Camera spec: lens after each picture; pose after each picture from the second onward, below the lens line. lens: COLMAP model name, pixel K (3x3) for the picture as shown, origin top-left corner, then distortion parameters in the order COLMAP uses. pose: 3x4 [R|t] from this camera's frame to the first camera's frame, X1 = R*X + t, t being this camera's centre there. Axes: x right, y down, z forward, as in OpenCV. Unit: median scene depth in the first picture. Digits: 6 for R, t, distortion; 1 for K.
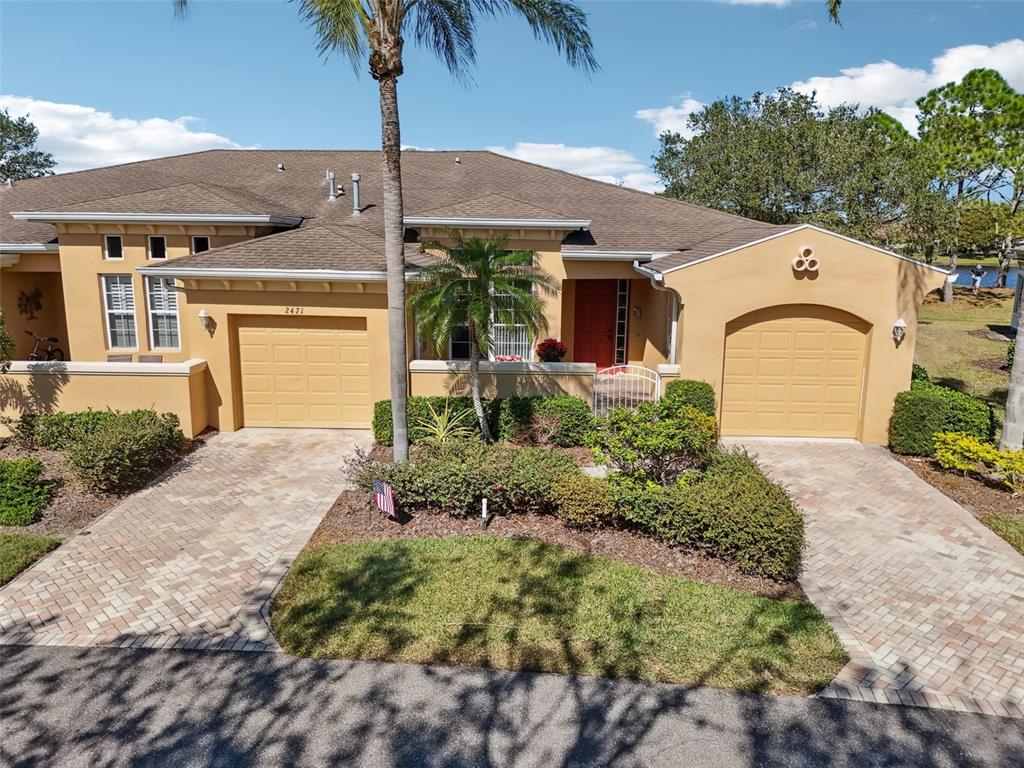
lens RADIAL K [[750.8, 0, 512.0], [0, 750.8, 384.0], [0, 0, 1]] dist [0.046313, -0.037955]
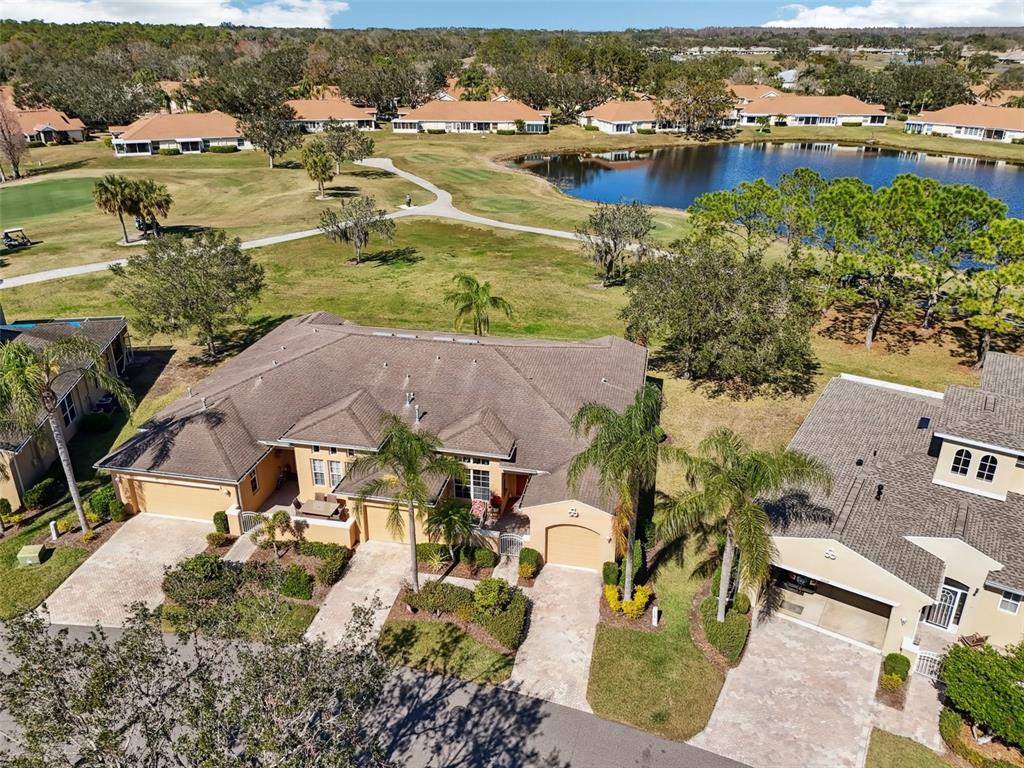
lens RADIAL K [[750.8, 0, 512.0], [0, 750.8, 384.0], [0, 0, 1]] dist [0.046313, -0.037955]
pose [[0.988349, 0.061106, -0.139397, 0.735291], [-0.028398, 0.973821, 0.225537, -1.695401], [0.149529, -0.218950, 0.964210, -2.094370]]
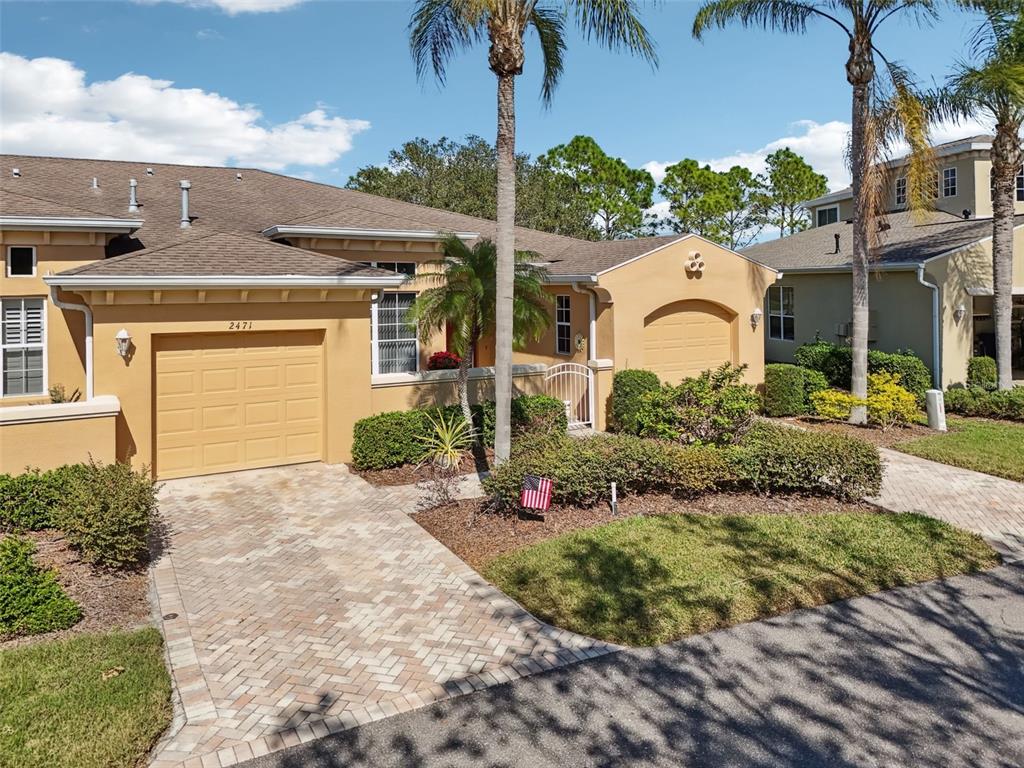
lens RADIAL K [[787.5, 0, 510.5], [0, 787.5, 281.4], [0, 0, 1]] dist [0.051326, -0.038259]
pose [[0.854729, -0.017218, 0.518789, -0.731174], [0.117200, 0.980042, -0.160566, 0.046902], [-0.505670, 0.198042, 0.839688, 0.144347]]
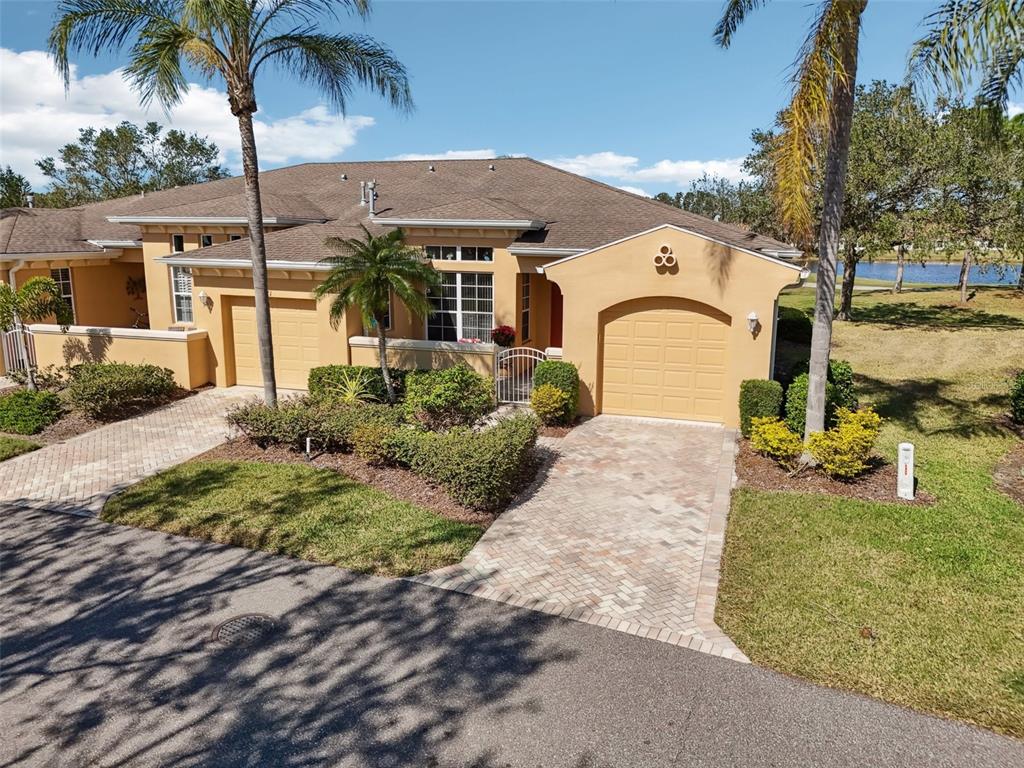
lens RADIAL K [[750.8, 0, 512.0], [0, 750.8, 384.0], [0, 0, 1]] dist [0.046313, -0.037955]
pose [[0.963954, 0.051312, -0.261073, 0.669128], [-0.051184, 0.998663, 0.007293, 0.035512], [0.261098, 0.006332, 0.965291, -0.165978]]
